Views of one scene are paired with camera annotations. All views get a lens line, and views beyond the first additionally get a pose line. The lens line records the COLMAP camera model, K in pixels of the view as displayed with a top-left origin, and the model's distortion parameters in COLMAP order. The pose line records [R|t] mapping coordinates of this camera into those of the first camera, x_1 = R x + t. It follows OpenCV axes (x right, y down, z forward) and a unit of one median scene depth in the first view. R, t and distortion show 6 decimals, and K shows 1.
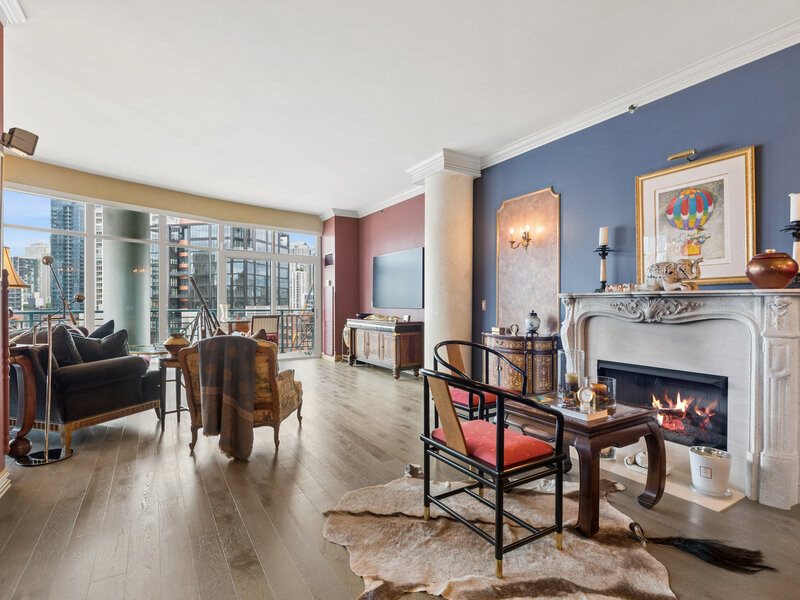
lens RADIAL K [[400.8, 0, 399.7], [0, 400.8, 305.9], [0, 0, 1]] dist [0.002887, -0.003331]
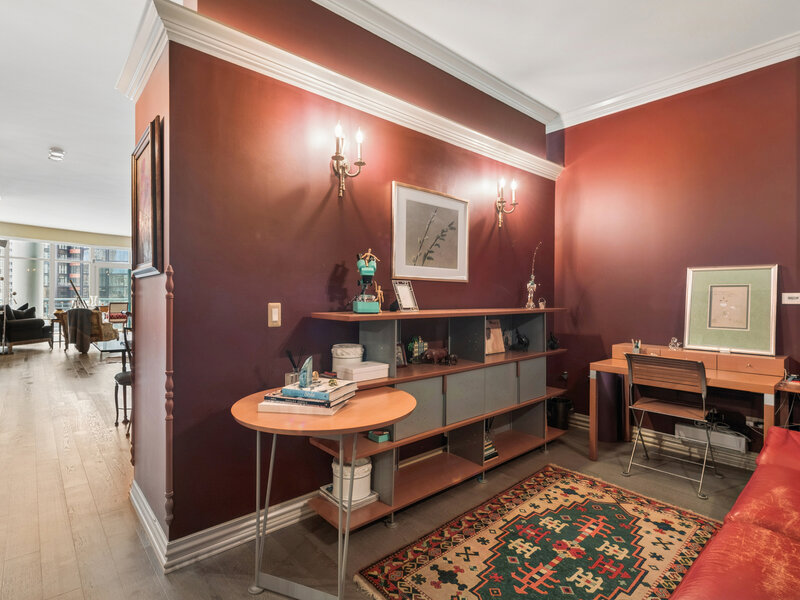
lens RADIAL K [[403.2, 0, 400.2], [0, 403.2, 295.6], [0, 0, 1]] dist [-0.000851, -0.005217]
pose [[0.982895, 0.006981, 0.184033, 1.002987], [-0.006415, 0.999973, -0.003674, -0.012705], [-0.184053, 0.002430, 0.982913, -1.731325]]
